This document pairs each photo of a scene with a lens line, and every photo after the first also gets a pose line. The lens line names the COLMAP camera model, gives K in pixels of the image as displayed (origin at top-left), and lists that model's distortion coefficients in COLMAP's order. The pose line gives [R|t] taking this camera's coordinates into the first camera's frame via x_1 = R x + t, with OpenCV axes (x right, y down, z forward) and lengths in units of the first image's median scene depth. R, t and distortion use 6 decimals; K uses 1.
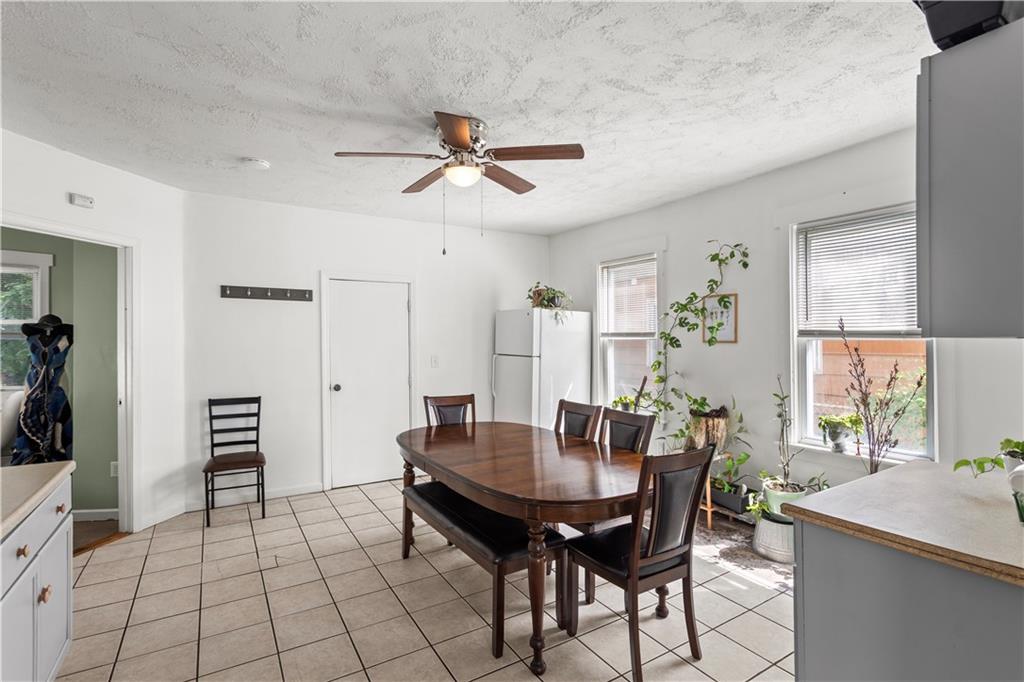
lens RADIAL K [[486.2, 0, 517.5], [0, 486.2, 344.8], [0, 0, 1]] dist [0.001026, 0.003460]
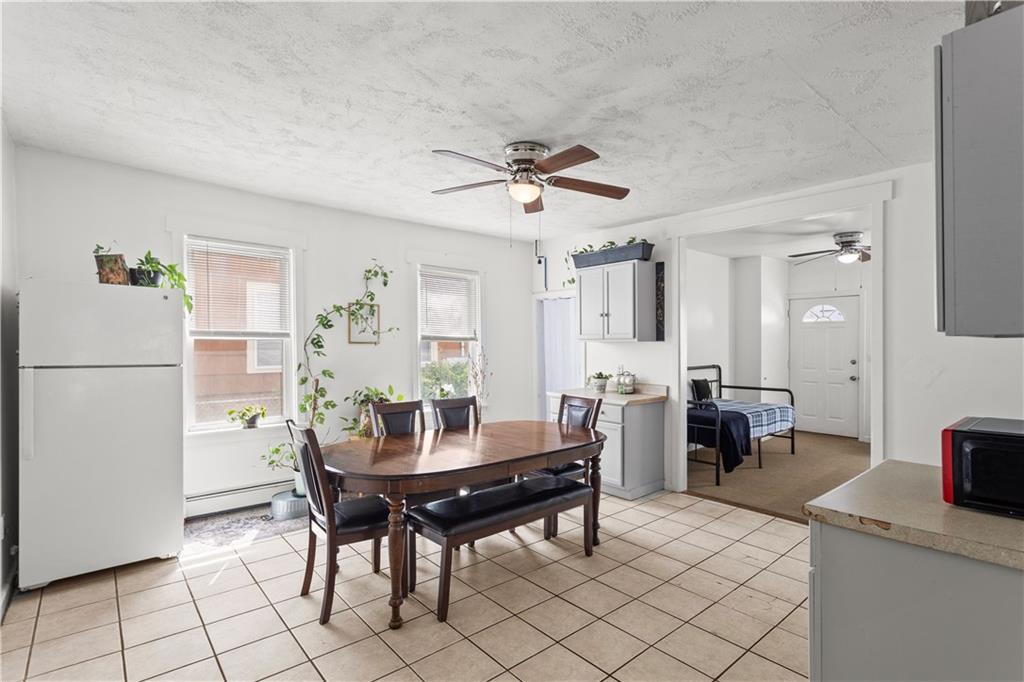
lens RADIAL K [[486.2, 0, 520.0], [0, 486.2, 347.0], [0, 0, 1]] dist [0.001026, 0.003460]
pose [[-0.157764, -0.009762, 0.987429, -0.788554], [0.002337, 0.999945, 0.010259, -0.006255], [-0.987474, 0.003926, -0.157733, 0.775113]]
